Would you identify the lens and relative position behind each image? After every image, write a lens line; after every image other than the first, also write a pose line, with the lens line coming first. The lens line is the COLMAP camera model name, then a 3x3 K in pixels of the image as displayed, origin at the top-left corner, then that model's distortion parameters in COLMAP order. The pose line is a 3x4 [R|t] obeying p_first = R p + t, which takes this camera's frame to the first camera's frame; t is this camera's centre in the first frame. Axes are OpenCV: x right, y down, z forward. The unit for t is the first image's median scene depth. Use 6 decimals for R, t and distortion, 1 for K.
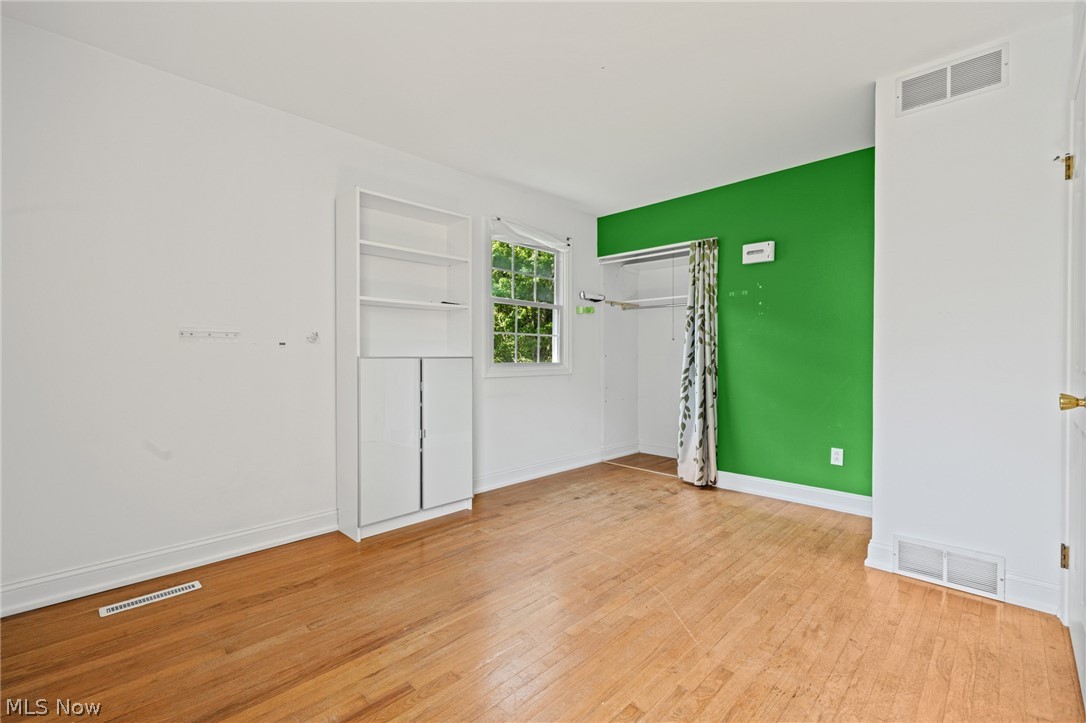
lens RADIAL K [[467.6, 0, 541.0], [0, 467.6, 355.9], [0, 0, 1]] dist [-0.002218, -0.000386]
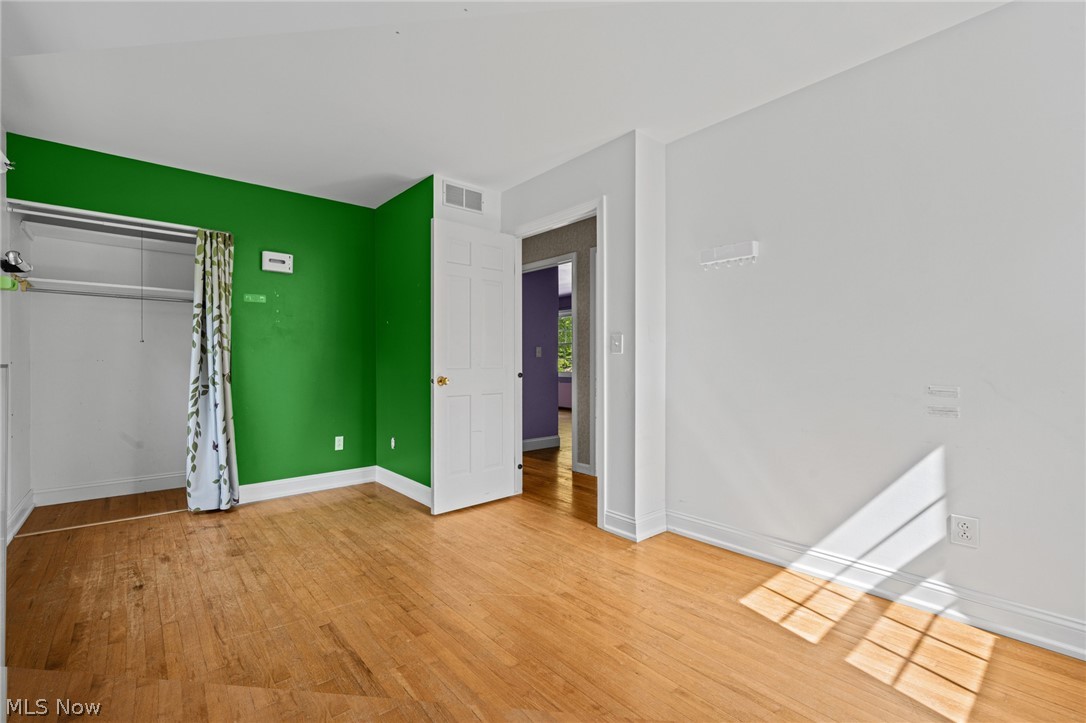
lens RADIAL K [[370.0, 0, 543.0], [0, 370.0, 361.5], [0, 0, 1]] dist [-0.000636, -0.000090]
pose [[0.221924, 0.001534, 0.975063, -0.203338], [0.000290, 0.999999, -0.001639, -0.000238], [-0.975064, 0.000646, 0.221924, 0.249611]]
